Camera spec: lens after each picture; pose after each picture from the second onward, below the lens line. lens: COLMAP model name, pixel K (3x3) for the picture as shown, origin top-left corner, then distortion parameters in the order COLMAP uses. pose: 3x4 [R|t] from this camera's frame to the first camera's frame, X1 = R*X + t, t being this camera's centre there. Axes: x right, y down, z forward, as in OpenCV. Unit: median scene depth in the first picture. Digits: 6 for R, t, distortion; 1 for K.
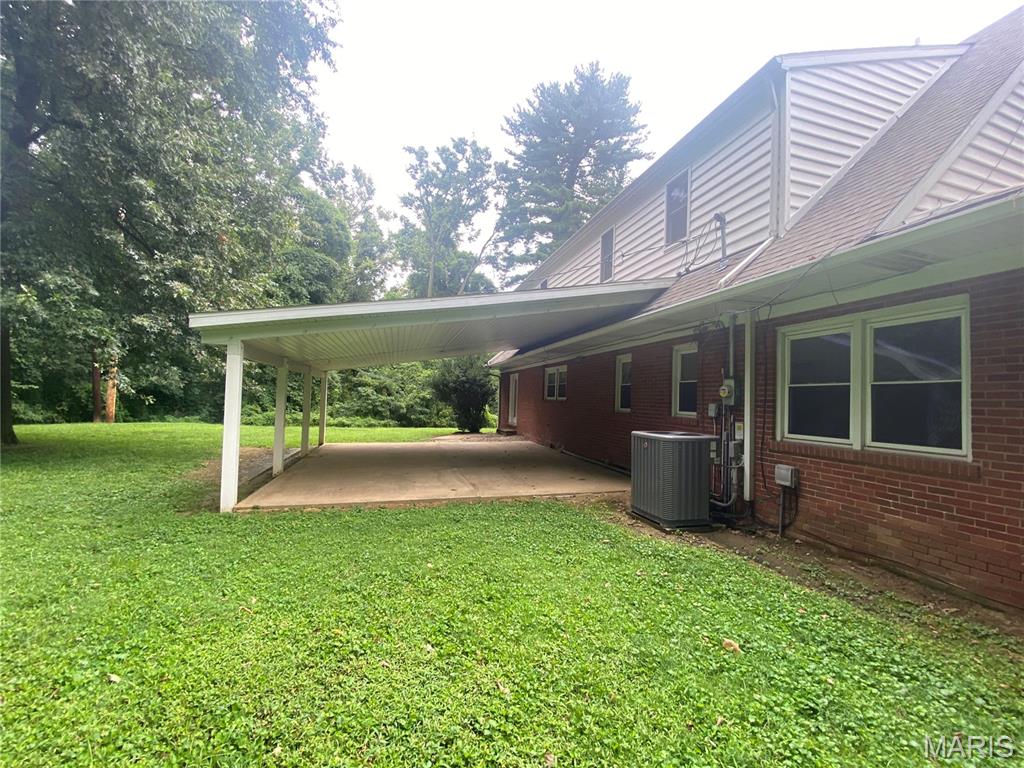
lens RADIAL K [[414.1, 0, 511.7], [0, 414.1, 384.9], [0, 0, 1]] dist [-0.010396, -0.003209]
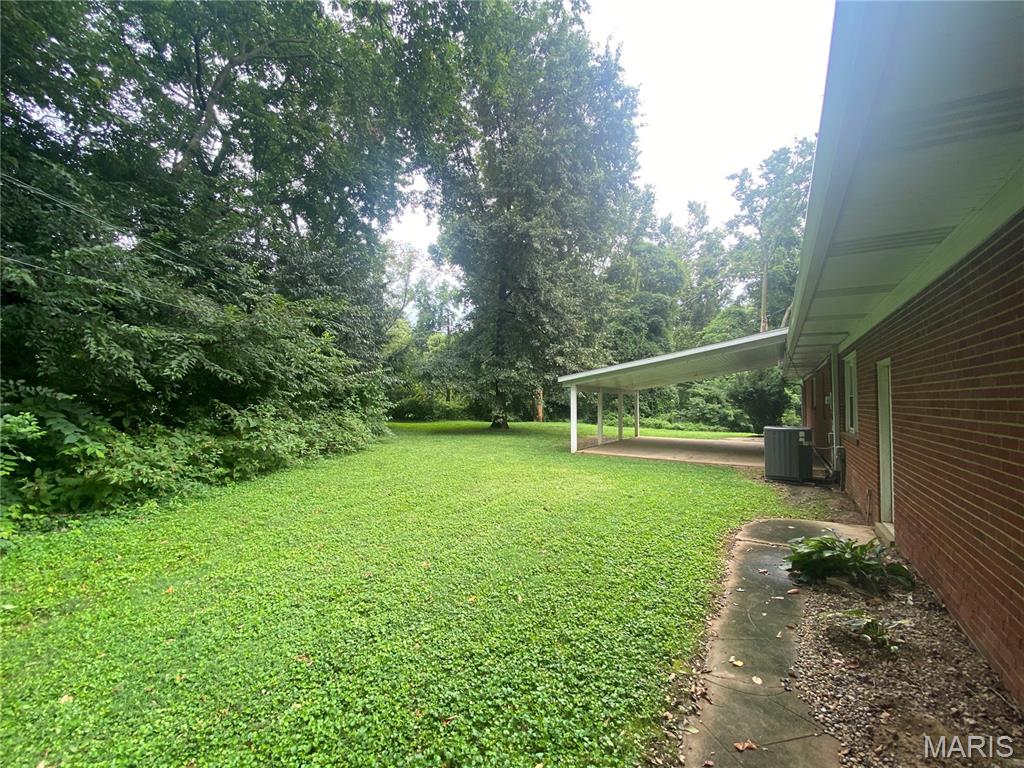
lens RADIAL K [[414.1, 0, 487.9], [0, 414.1, 392.1], [0, 0, 1]] dist [-0.010396, -0.003209]
pose [[0.618149, -0.039536, -0.785066, 0.286279], [0.036326, 0.999104, -0.021712, -0.008638], [0.785221, -0.015097, 0.619031, -0.283220]]
